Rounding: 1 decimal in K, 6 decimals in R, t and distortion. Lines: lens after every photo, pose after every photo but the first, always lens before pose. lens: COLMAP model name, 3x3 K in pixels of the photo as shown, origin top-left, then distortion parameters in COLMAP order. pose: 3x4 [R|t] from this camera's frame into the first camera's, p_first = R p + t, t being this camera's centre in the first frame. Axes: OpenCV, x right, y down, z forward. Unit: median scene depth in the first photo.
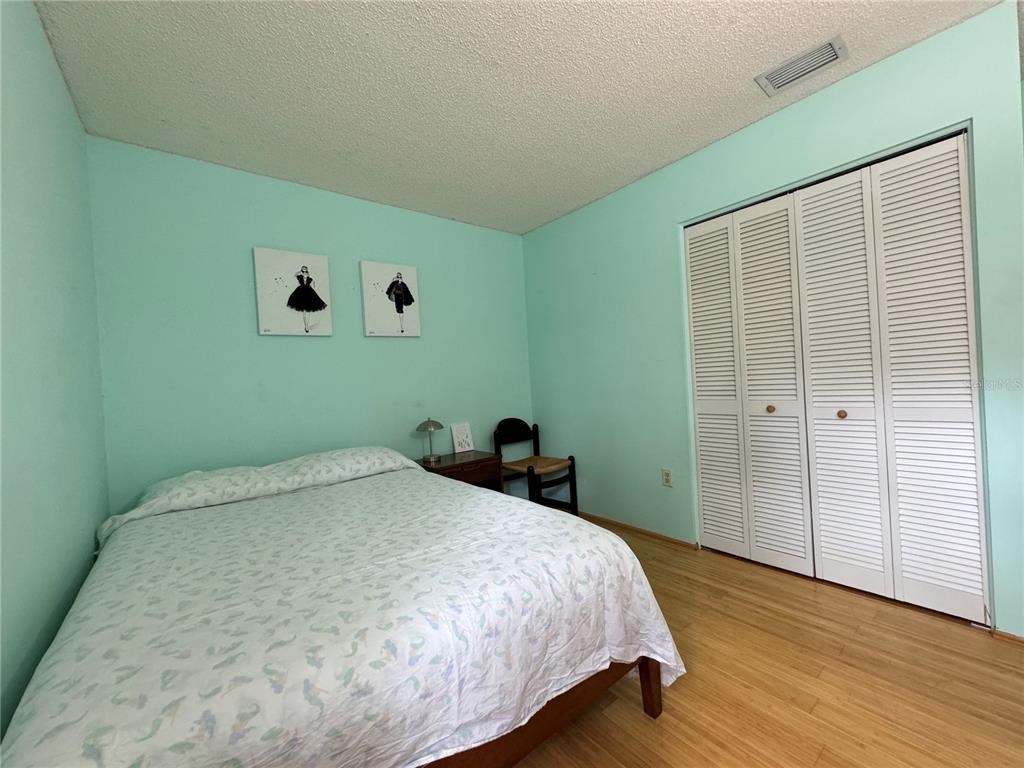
lens RADIAL K [[408.6, 0, 512.4], [0, 408.6, 386.0], [0, 0, 1]] dist [-0.005707, 0.001056]
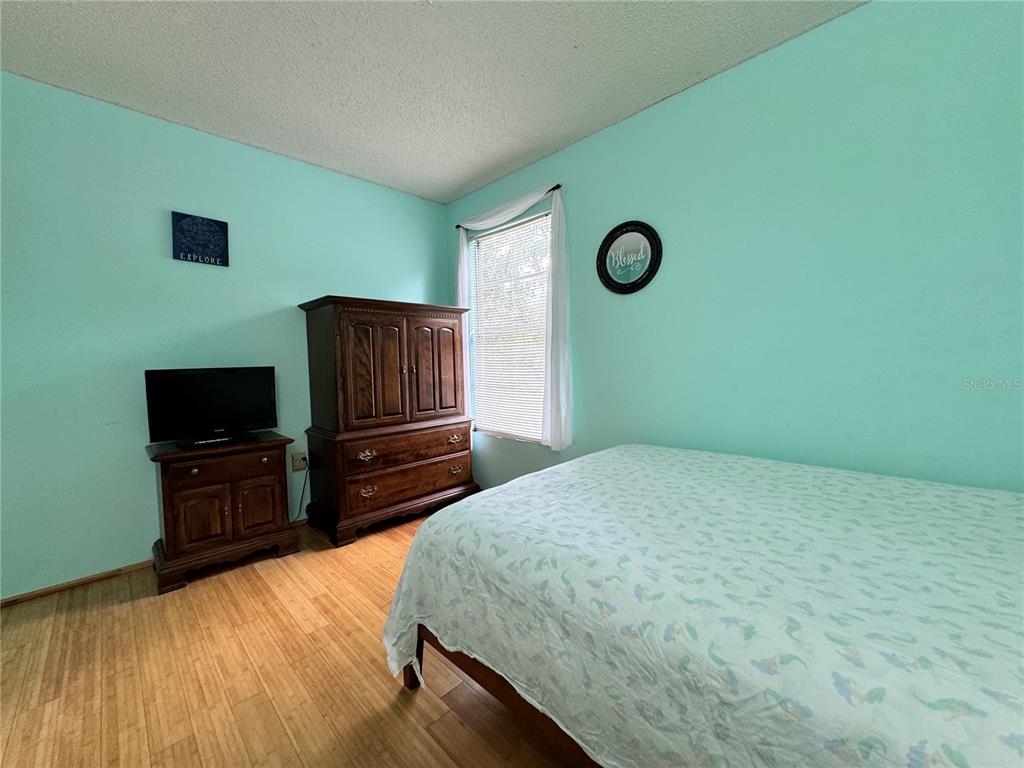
lens RADIAL K [[408.6, 0, 512.1], [0, 408.6, 384.2], [0, 0, 1]] dist [-0.005707, 0.001056]
pose [[-0.990949, 0.083109, -0.105417, 0.138809], [0.076426, 0.994893, 0.065938, 0.003018], [0.110358, 0.057284, -0.992240, 1.917534]]
